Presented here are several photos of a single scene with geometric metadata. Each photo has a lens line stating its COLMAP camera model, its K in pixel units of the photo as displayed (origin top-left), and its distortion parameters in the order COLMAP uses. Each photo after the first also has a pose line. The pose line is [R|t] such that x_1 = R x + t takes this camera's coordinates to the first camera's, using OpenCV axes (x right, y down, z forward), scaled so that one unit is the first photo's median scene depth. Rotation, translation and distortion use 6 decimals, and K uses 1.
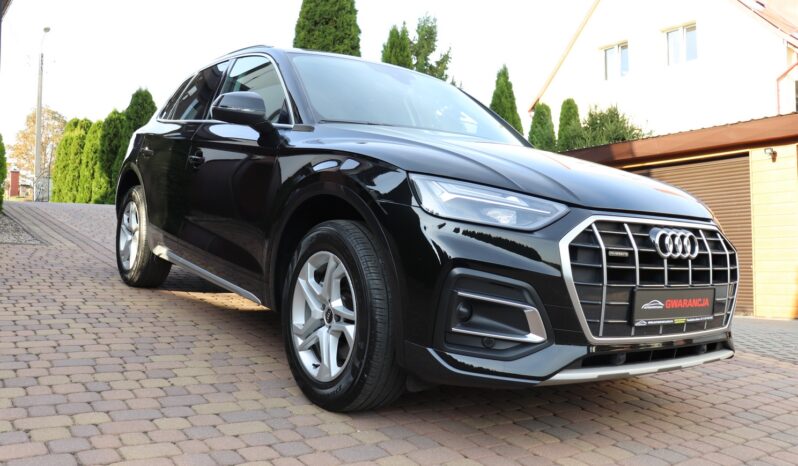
lens RADIAL K [[695.6, 0, 395.6], [0, 695.6, 232.9], [0, 0, 1]] dist [-0.121515, 0.065788]
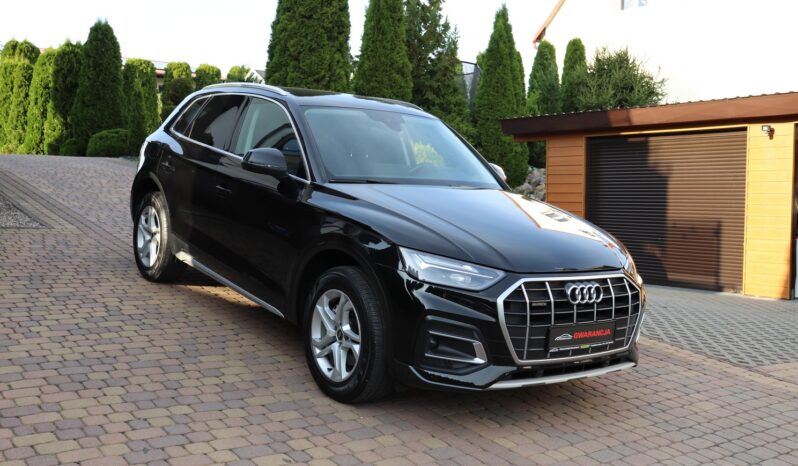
lens RADIAL K [[828.6, 0, 399.1], [0, 828.6, 237.5], [0, 0, 1]] dist [-0.050049, 0.000000]
pose [[0.999551, 0.015568, 0.025594, -0.023711], [-0.017993, 0.995079, 0.097439, -0.253743], [-0.023951, -0.097856, 0.994912, -0.680443]]
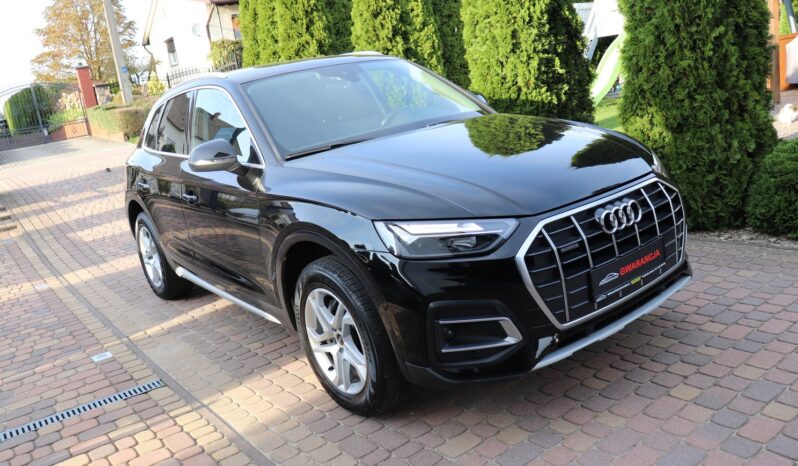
lens RADIAL K [[660.4, 0, 394.2], [0, 660.4, 232.3], [0, 0, 1]] dist [-0.176760, 0.136930]
pose [[0.969192, -0.244167, -0.032401, 0.076208], [0.246058, 0.953885, 0.171926, -0.225146], [-0.011072, -0.174601, 0.984577, -0.045993]]
